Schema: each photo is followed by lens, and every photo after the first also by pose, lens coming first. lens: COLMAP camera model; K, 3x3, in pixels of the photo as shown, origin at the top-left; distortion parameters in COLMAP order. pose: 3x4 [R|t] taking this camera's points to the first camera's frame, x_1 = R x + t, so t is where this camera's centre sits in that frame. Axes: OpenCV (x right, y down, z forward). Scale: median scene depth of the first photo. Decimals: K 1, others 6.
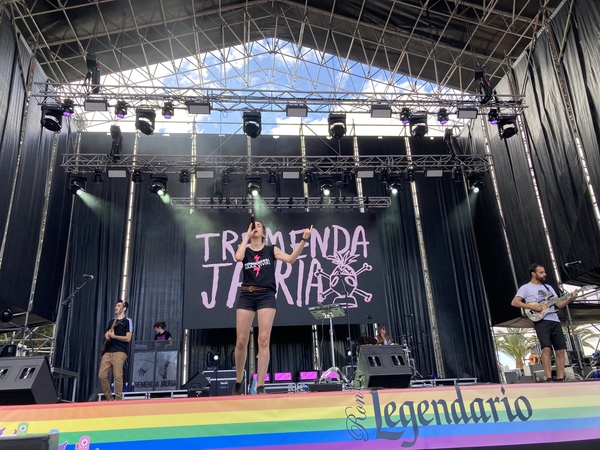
lens RADIAL K [[472.4, 0, 279.1], [0, 472.4, 222.6], [0, 0, 1]] dist [0.053121, -0.054712]
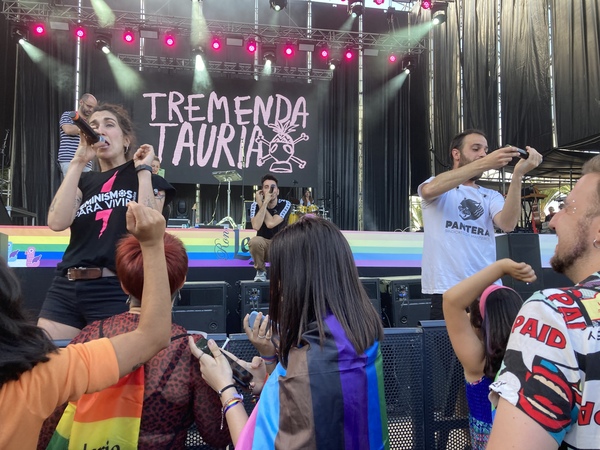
lens RADIAL K [[472.4, 0, 279.1], [0, 472.4, 222.6], [0, 0, 1]] dist [0.053121, -0.054712]
pose [[0.994912, 0.057871, 0.082468, 0.049797], [-0.079051, 0.955885, 0.282905, -0.021289], [-0.062459, -0.287984, 0.955596, -0.093761]]
